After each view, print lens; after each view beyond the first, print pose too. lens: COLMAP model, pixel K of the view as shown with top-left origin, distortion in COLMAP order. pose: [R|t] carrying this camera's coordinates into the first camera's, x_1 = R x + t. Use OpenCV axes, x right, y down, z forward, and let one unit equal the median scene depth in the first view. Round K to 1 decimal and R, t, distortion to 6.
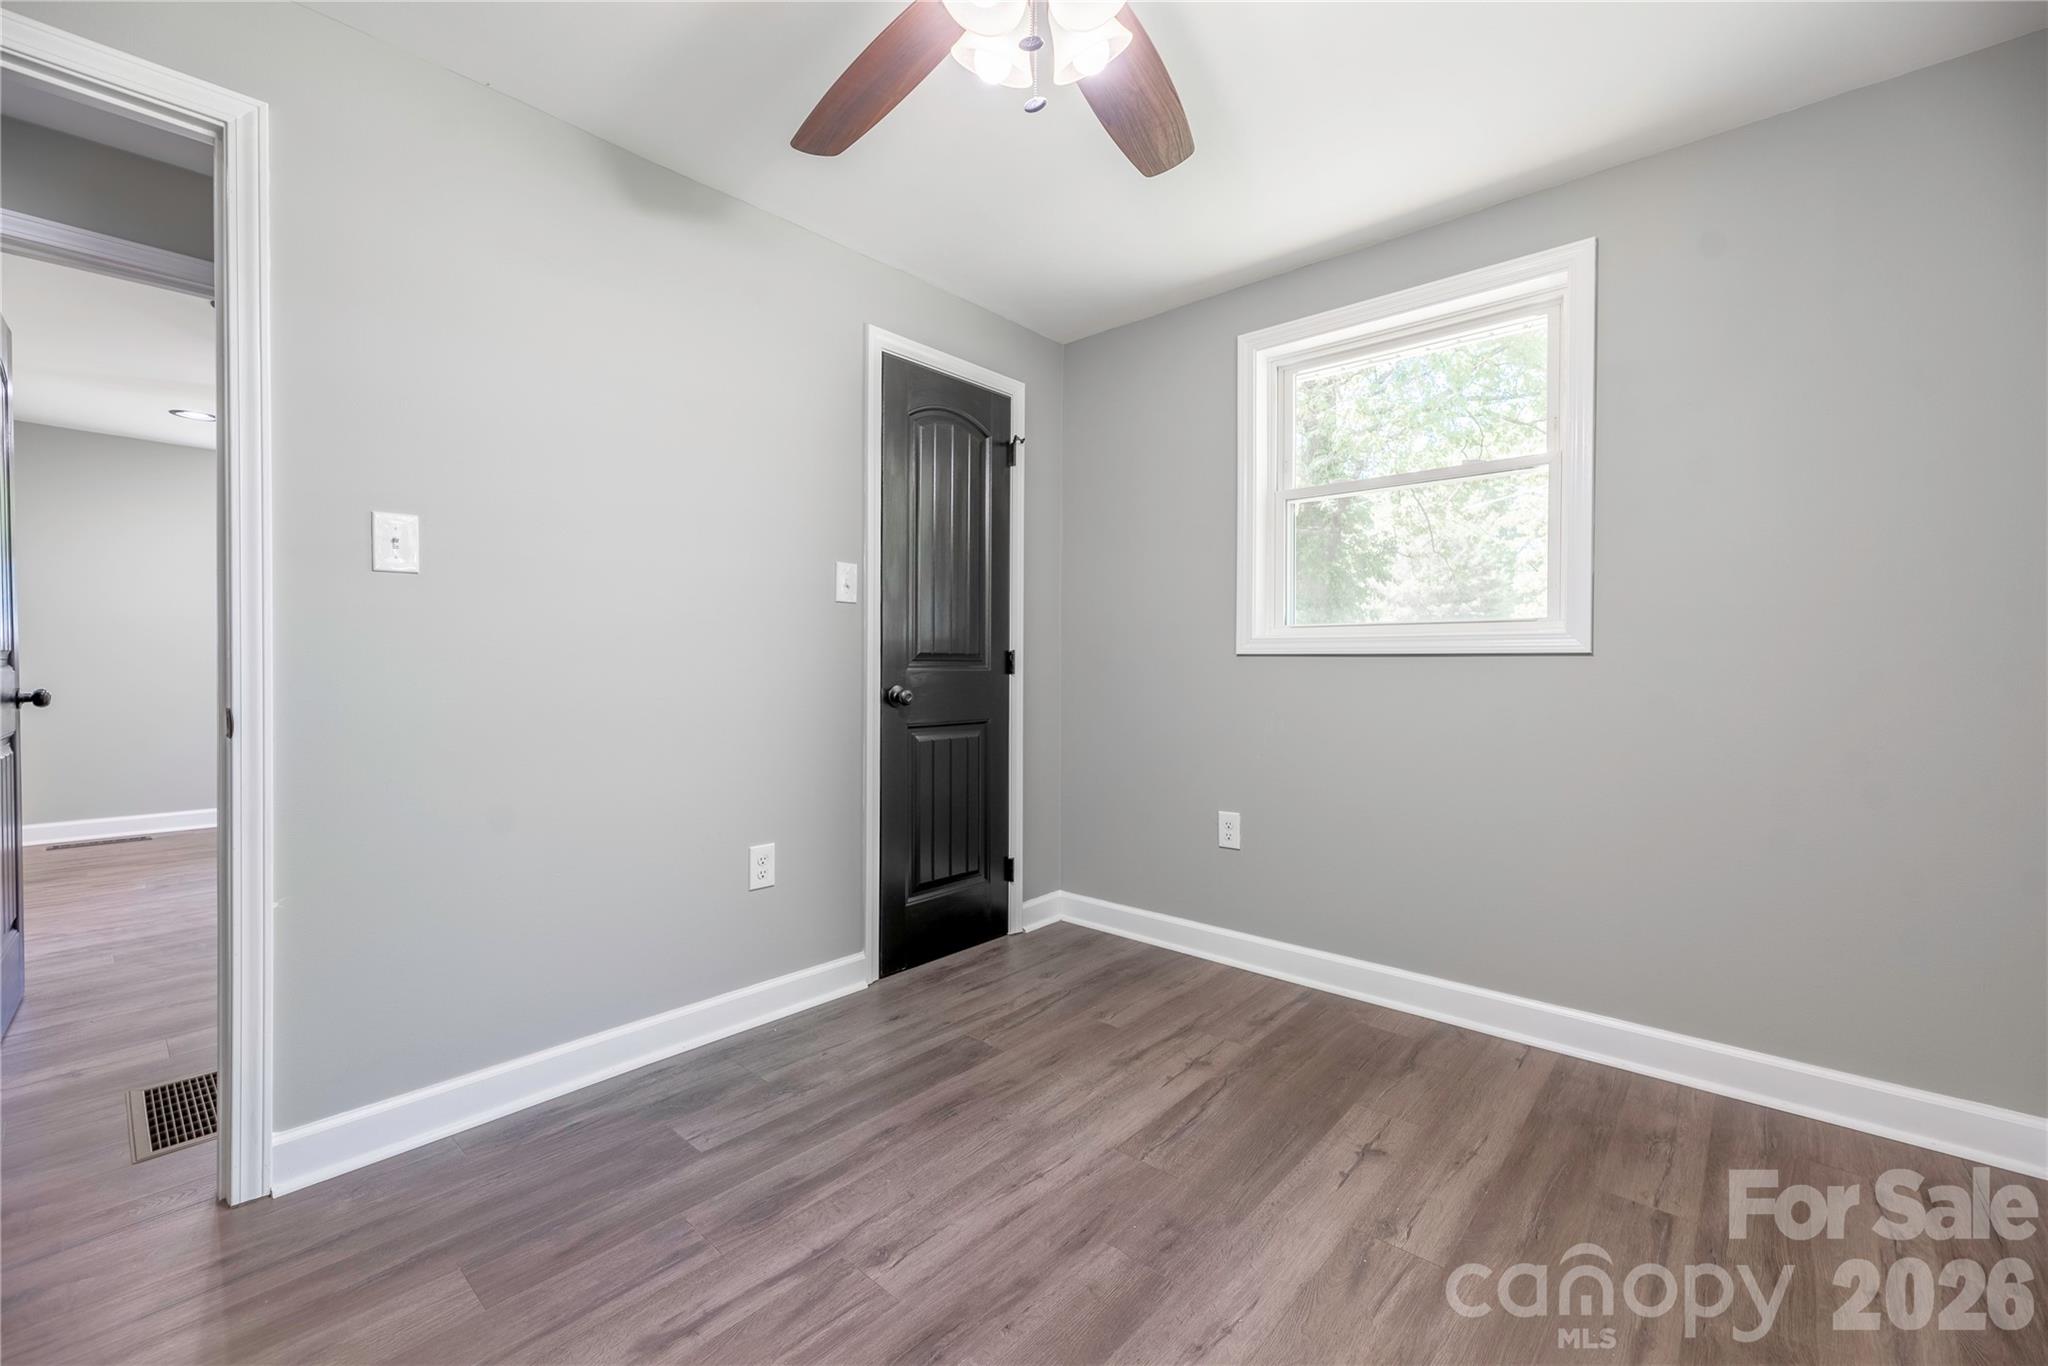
lens RADIAL K [[833.8, 0, 1042.4], [0, 833.8, 668.8], [0, 0, 1]] dist [-0.001028, -0.000062]
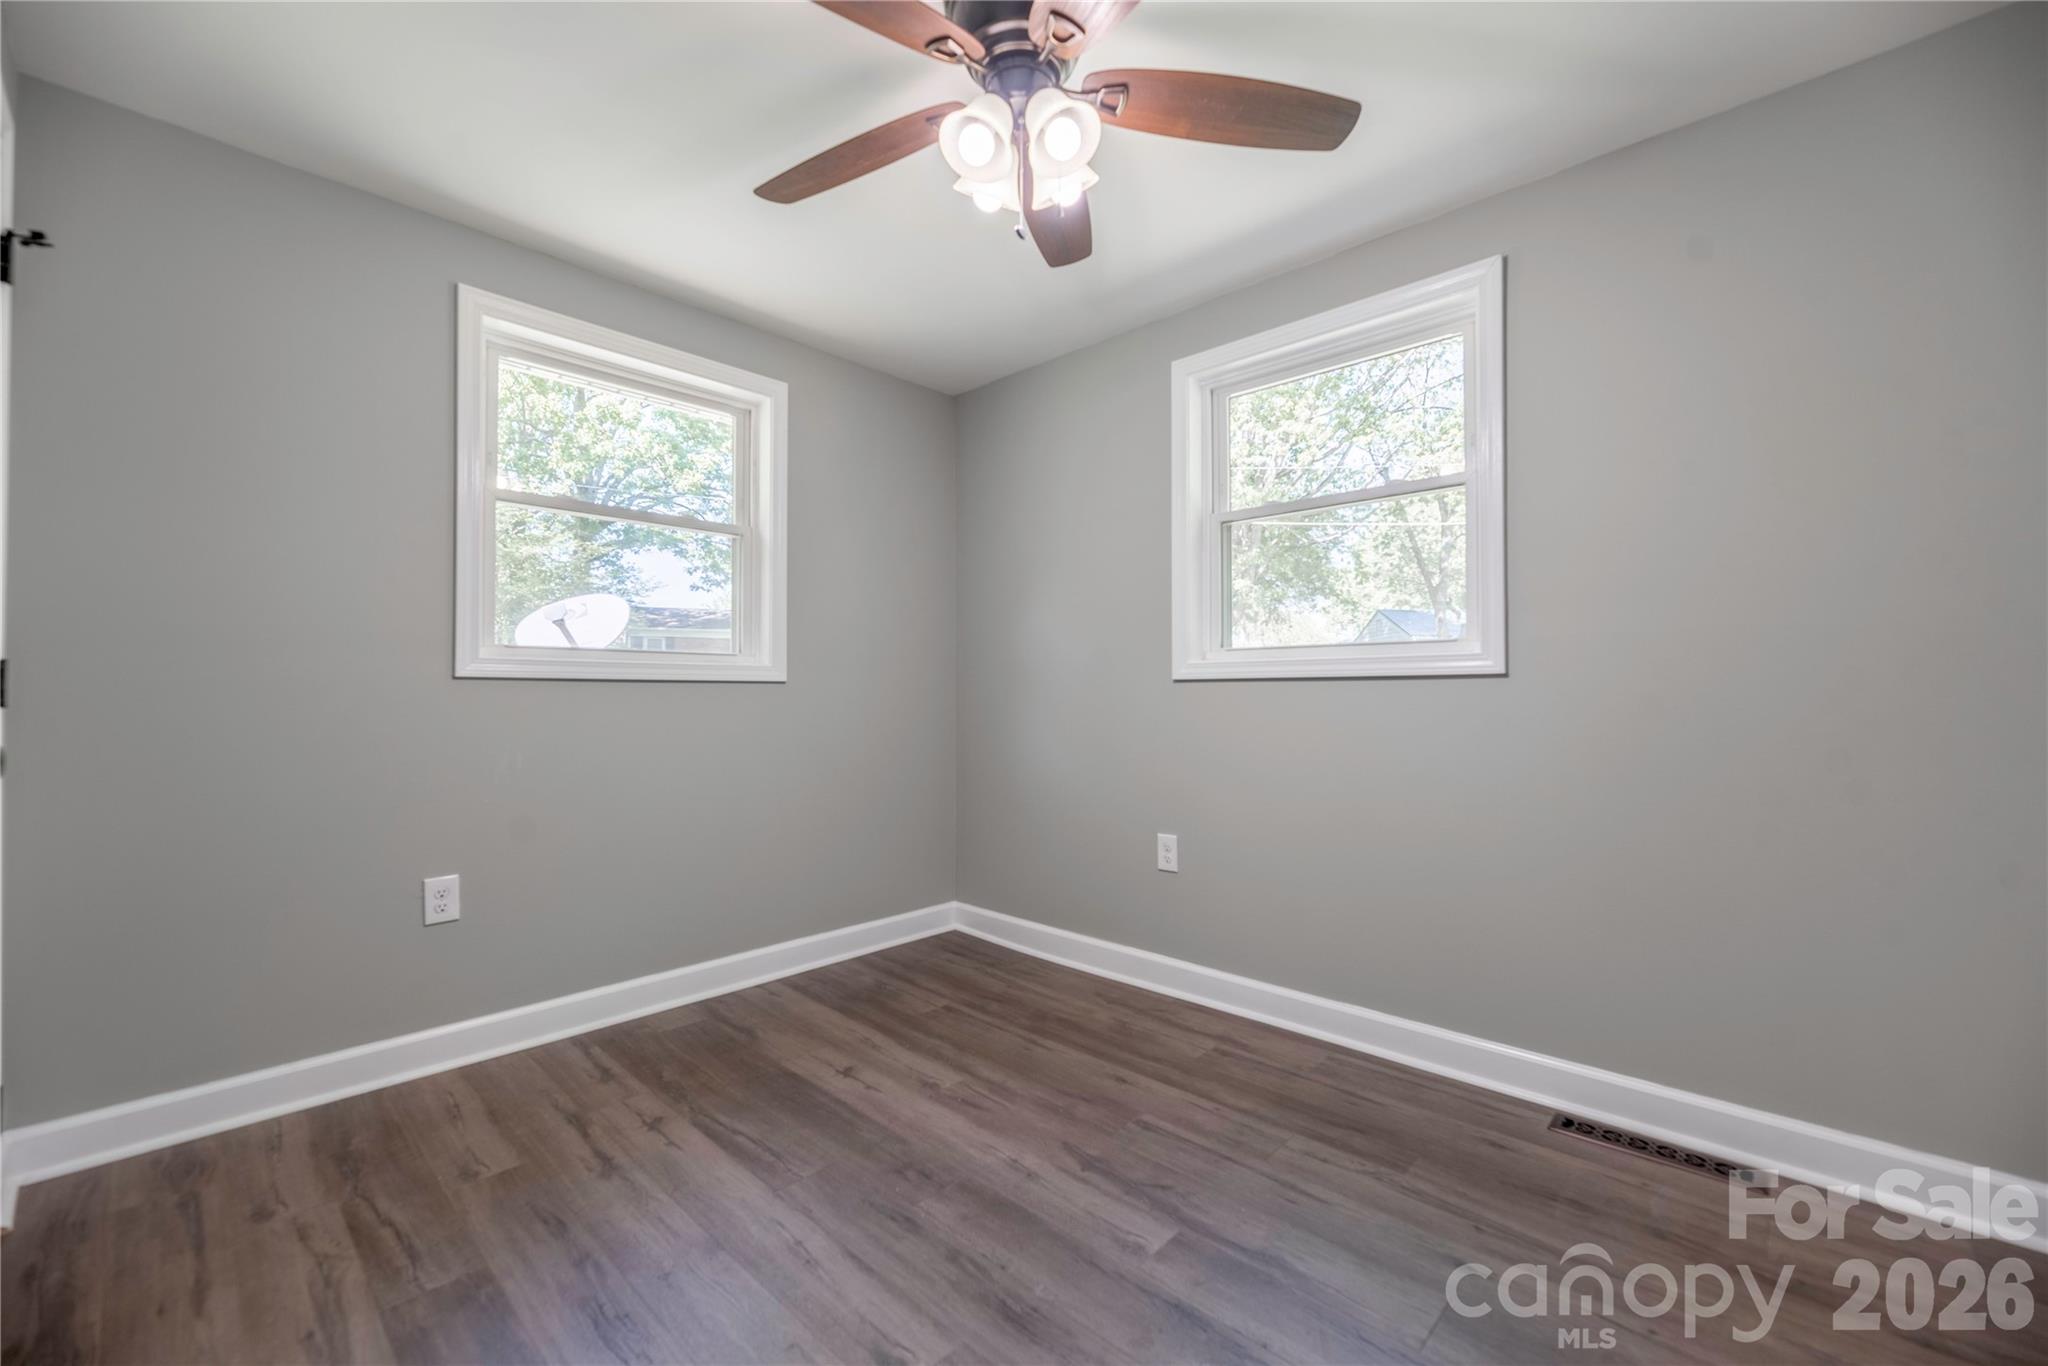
lens RADIAL K [[833.8, 0, 1019.1], [0, 833.8, 674.3], [0, 0, 1]] dist [-0.001028, -0.000062]
pose [[0.050342, 0.017307, 0.998582, -0.707119], [0.006784, 0.999821, -0.017671, -0.002874], [-0.998709, 0.007664, 0.050216, 0.539436]]
